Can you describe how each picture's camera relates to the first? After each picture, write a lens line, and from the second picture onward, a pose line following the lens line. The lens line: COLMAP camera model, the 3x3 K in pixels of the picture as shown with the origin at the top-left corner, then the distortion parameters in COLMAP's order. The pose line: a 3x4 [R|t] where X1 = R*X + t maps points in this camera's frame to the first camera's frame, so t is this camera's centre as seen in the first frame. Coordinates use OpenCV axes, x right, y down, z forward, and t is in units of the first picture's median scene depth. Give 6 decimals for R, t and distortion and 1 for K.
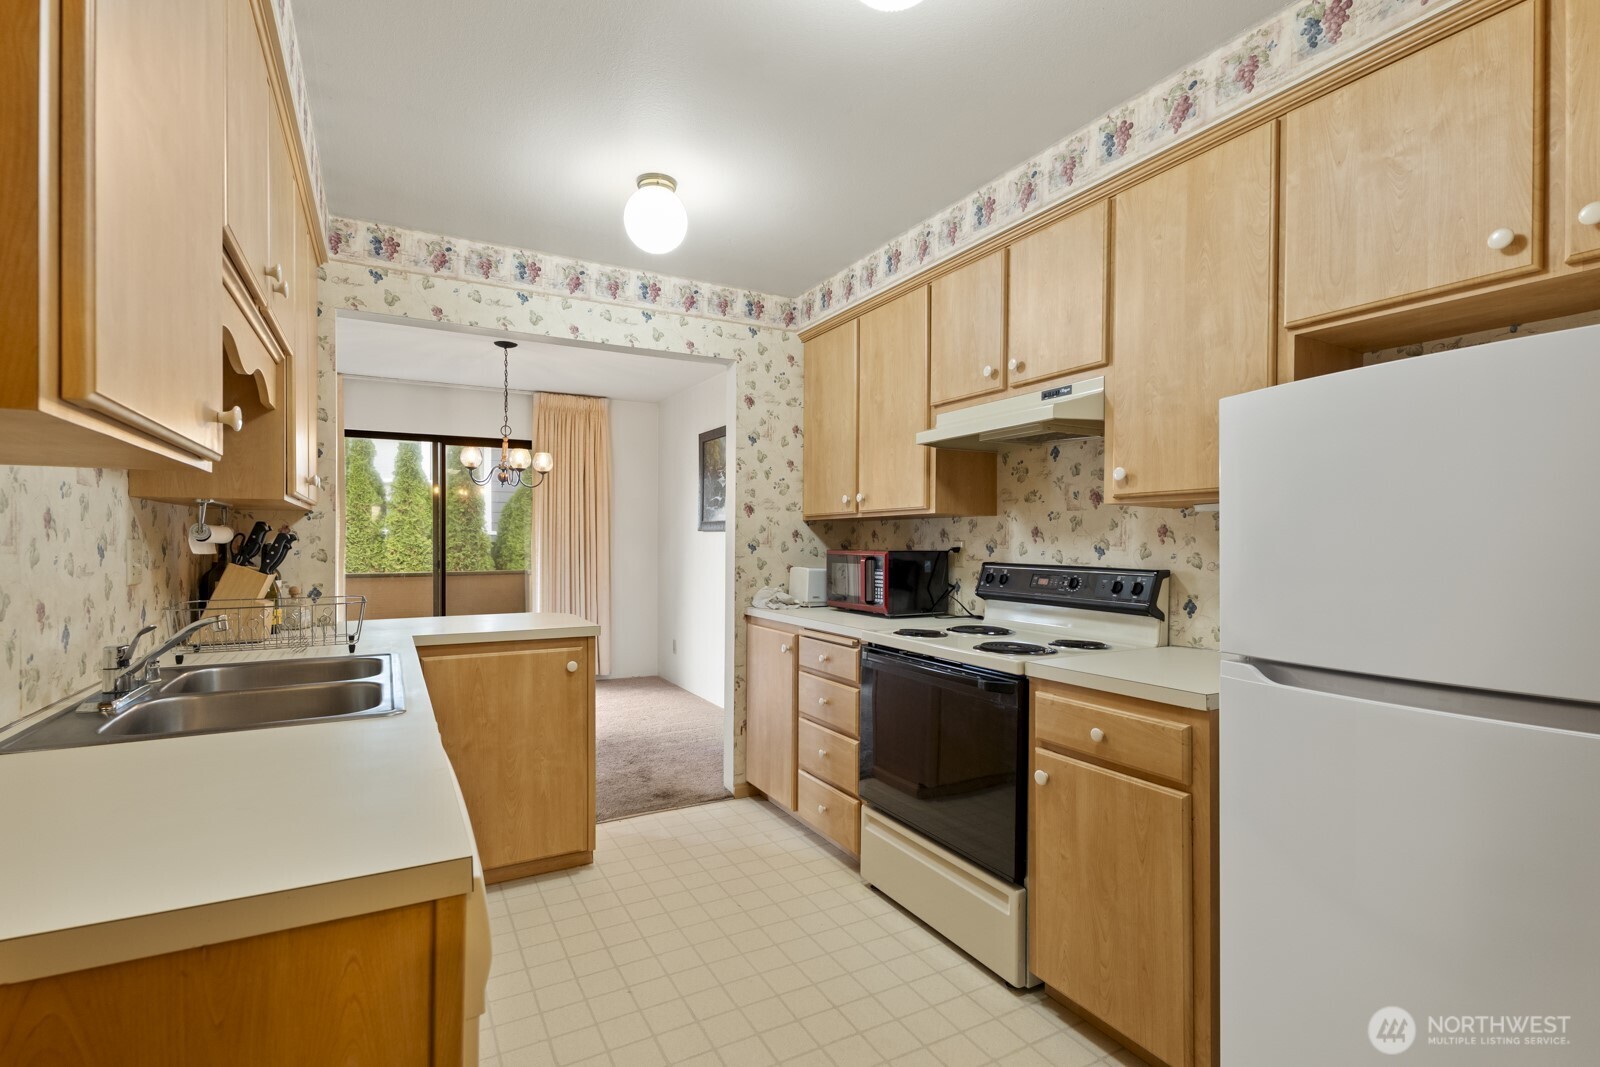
lens RADIAL K [[738.4, 0, 816.8], [0, 738.4, 560.4], [0, 0, 1]] dist [-0.043694, -0.000164]
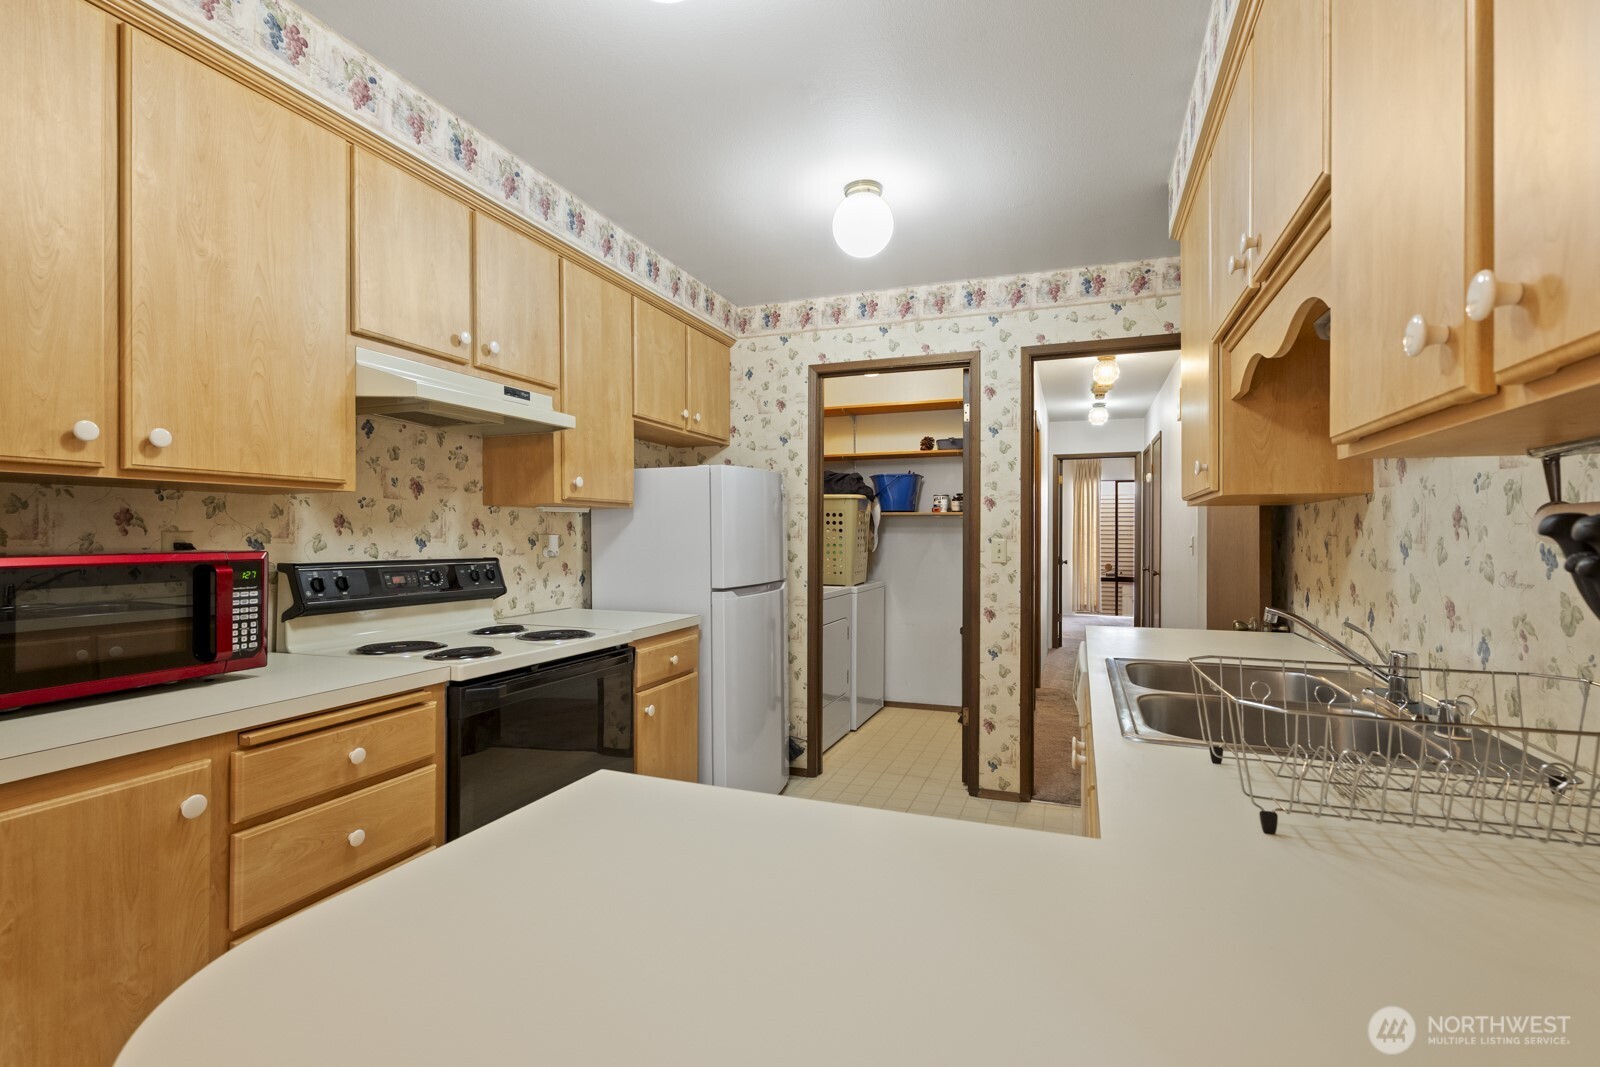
lens RADIAL K [[741.9, 0, 800.0], [0, 741.9, 533.5], [0, 0, 1]] dist [0.009935, -0.002487]
pose [[-0.637157, -0.003513, 0.770726, -0.727331], [0.013290, 0.999791, 0.015544, -0.036172], [-0.770620, 0.020147, -0.636977, 1.309890]]
